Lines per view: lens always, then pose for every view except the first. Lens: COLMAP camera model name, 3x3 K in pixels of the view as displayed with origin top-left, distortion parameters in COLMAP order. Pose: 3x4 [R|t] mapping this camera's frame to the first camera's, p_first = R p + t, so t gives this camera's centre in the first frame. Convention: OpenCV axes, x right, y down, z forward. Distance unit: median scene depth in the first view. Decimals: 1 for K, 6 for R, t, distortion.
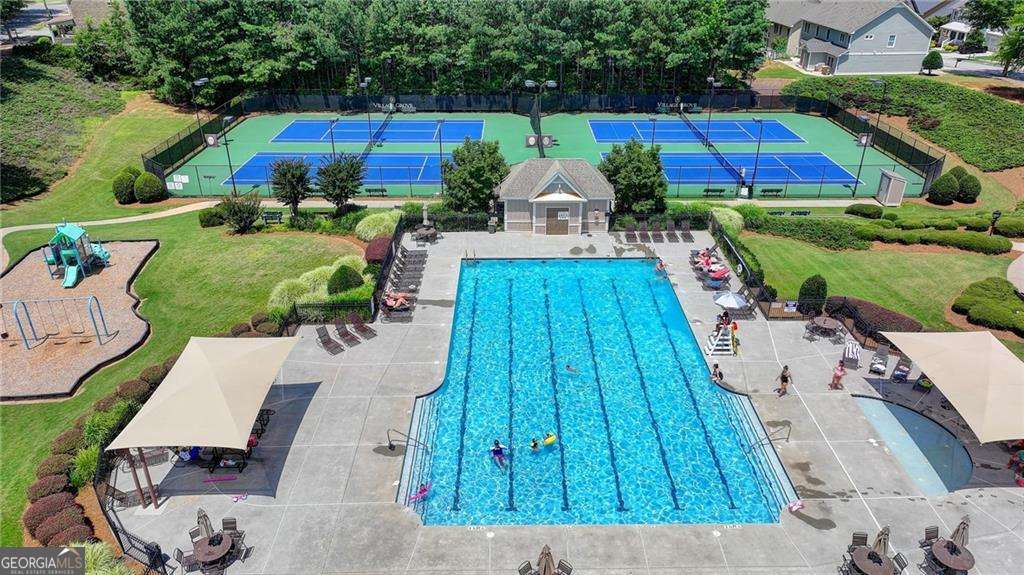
lens RADIAL K [[705.7, 0, 512.0], [0, 705.7, 287.5], [0, 0, 1]] dist [0.004098, 0.007186]
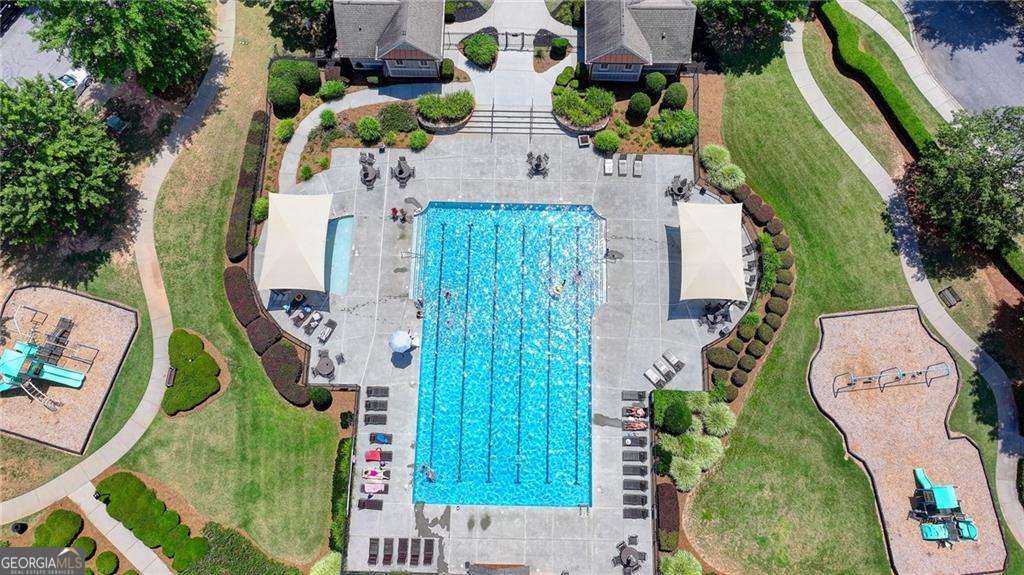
lens RADIAL K [[721.8, 0, 516.5], [0, 721.8, 287.4], [0, 0, 1]] dist [0.005556, 0.005995]
pose [[-0.999536, -0.026588, 0.014862, 0.020012], [0.020494, -0.226066, 0.973896, -0.554511], [-0.022534, 0.973749, 0.226506, 0.216899]]
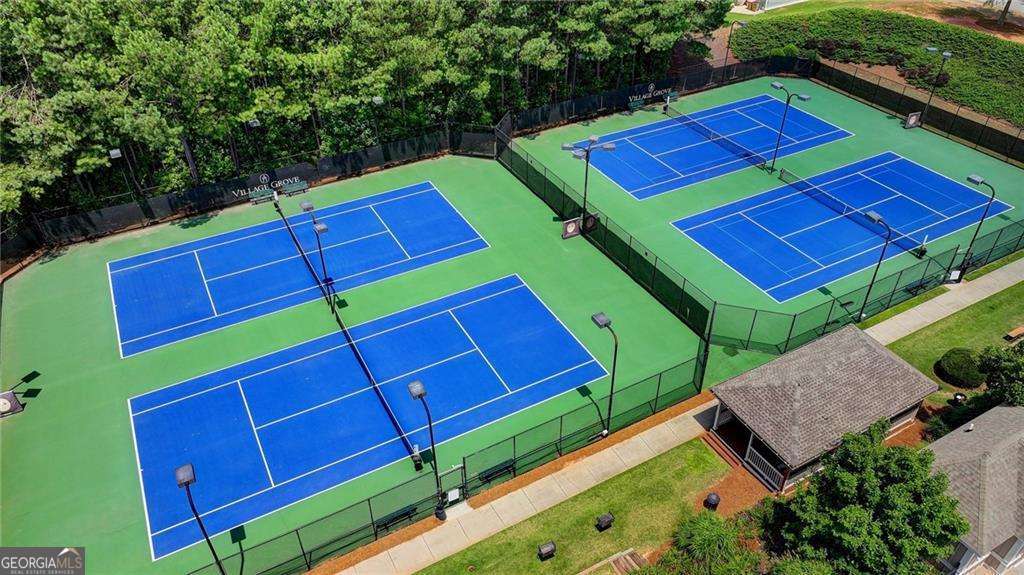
lens RADIAL K [[705.7, 0, 512.0], [0, 705.7, 287.5], [0, 0, 1]] dist [0.004098, 0.007186]
pose [[0.878973, -0.296468, 0.373514, -0.249373], [0.225299, 0.948504, 0.222667, -0.281267], [-0.420293, -0.111567, 0.900503, 0.389738]]
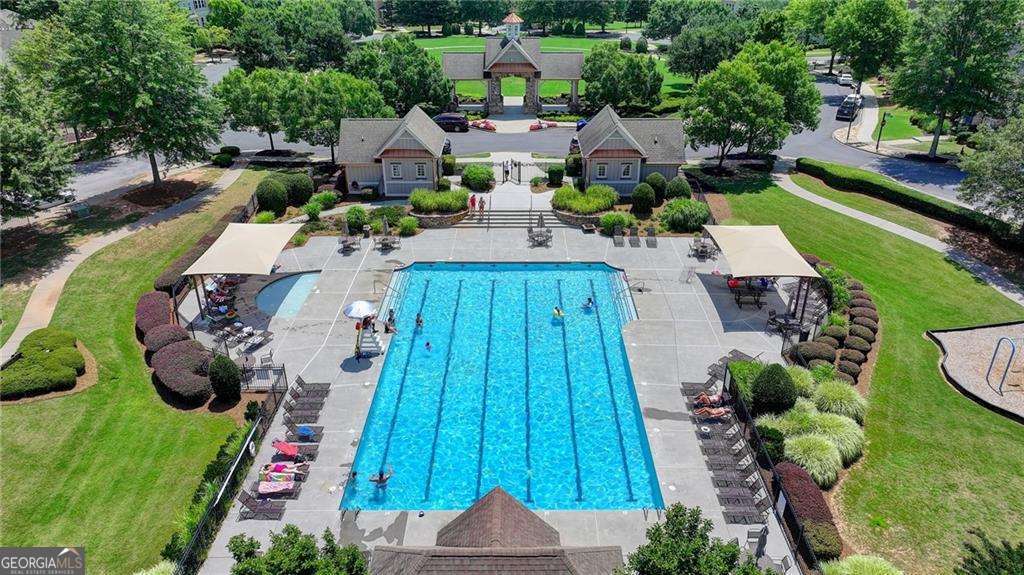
lens RADIAL K [[721.8, 0, 516.5], [0, 721.8, 287.4], [0, 0, 1]] dist [0.005556, 0.005995]
pose [[-0.999956, -0.003222, 0.008777, 0.026865], [0.005301, 0.577834, 0.816137, -0.344373], [-0.007701, 0.816148, -0.577791, 0.629085]]
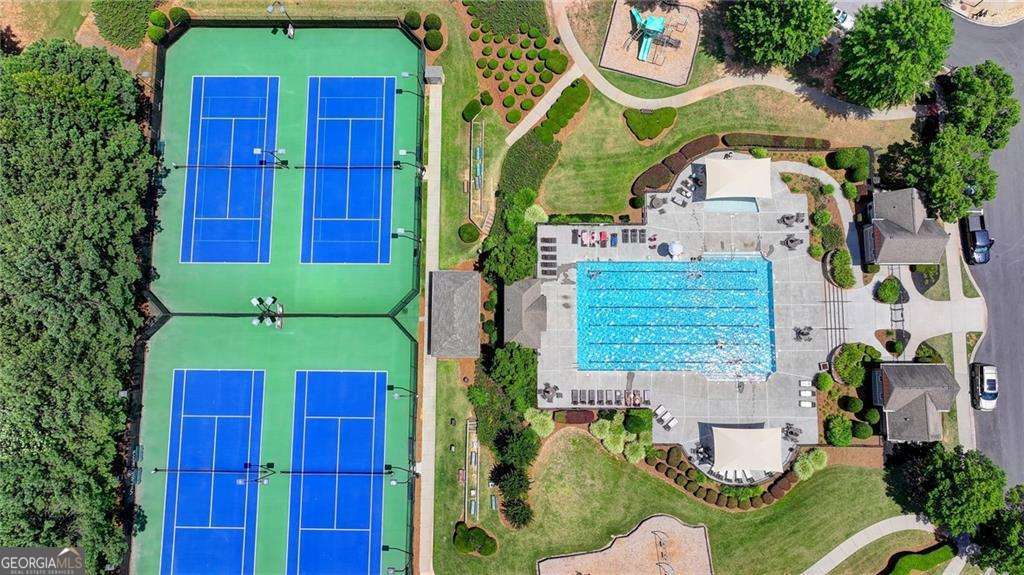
lens RADIAL K [[705.7, 0, 512.0], [0, 705.7, 287.5], [0, 0, 1]] dist [0.004098, 0.007186]
pose [[0.008858, -0.992672, 0.120513, -0.041513], [0.475798, 0.110185, 0.872626, -0.891708], [-0.879510, 0.049610, 0.473287, 0.150766]]
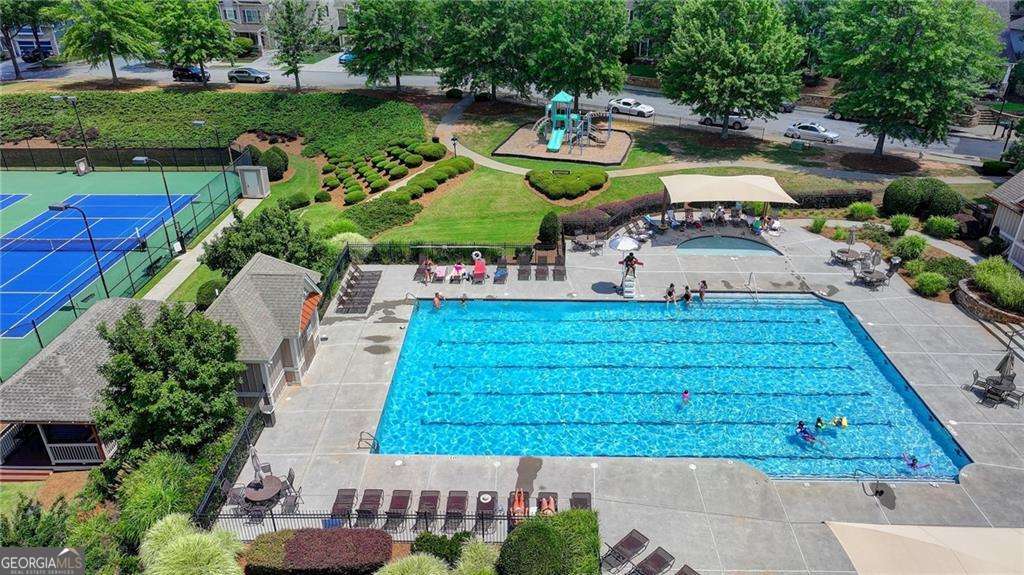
lens RADIAL K [[723.7, 0, 511.4], [0, 723.7, 278.4], [0, 0, 1]] dist [0.018460, 0.005283]
pose [[0.030104, -0.445153, 0.894948, -0.288266], [0.463558, 0.799463, 0.382064, -0.177632], [-0.885555, 0.403359, 0.230422, 0.362667]]
